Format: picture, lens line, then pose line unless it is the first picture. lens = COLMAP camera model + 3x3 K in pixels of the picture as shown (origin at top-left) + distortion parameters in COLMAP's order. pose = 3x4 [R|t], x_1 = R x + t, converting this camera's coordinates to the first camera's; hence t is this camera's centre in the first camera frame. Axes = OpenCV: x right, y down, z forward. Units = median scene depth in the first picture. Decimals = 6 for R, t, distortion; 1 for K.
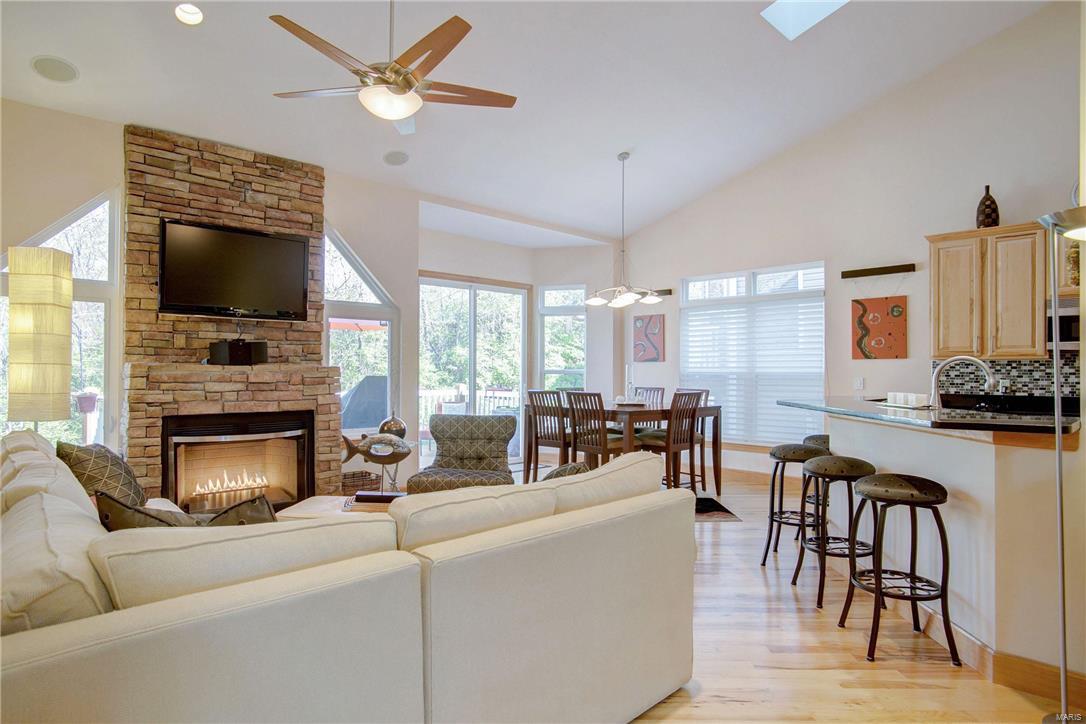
lens RADIAL K [[605.8, 0, 539.1], [0, 605.8, 381.4], [0, 0, 1]] dist [-0.080782, 0.038569]
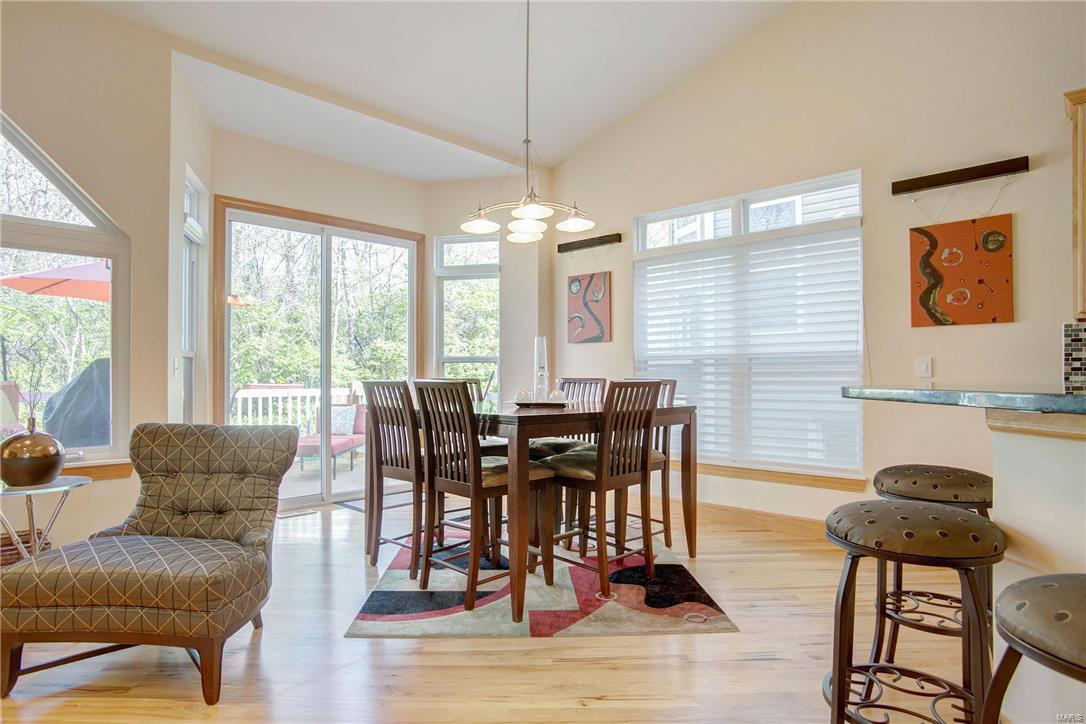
lens RADIAL K [[605.8, 0, 539.1], [0, 605.8, 381.4], [0, 0, 1]] dist [-0.080782, 0.038569]
pose [[0.999095, -0.003546, 0.042382, 0.134101], [0.003823, 0.999972, -0.006453, 0.021343], [-0.042358, 0.006609, 0.999081, 0.449653]]
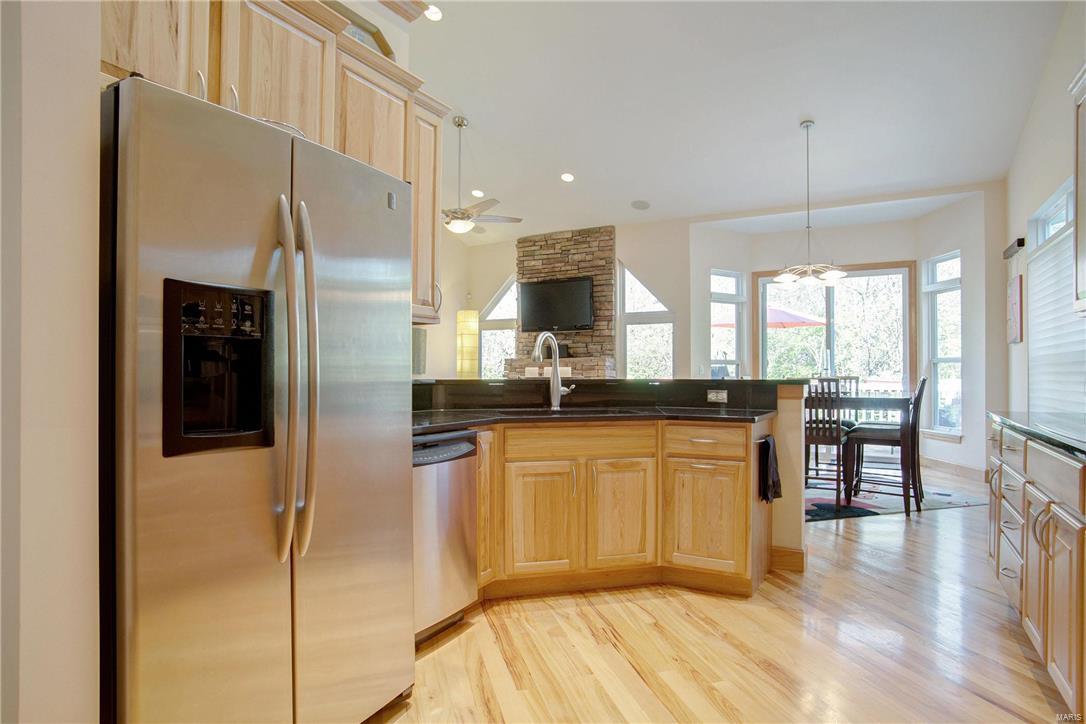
lens RADIAL K [[609.1, 0, 543.0], [0, 609.1, 362.0], [0, 0, 1]] dist [-0.079671, 0.032949]
pose [[0.287189, -0.018039, -0.957704, 0.952008], [-0.012487, 0.999667, -0.022574, 0.018630], [0.957792, 0.018442, 0.286869, 0.364949]]
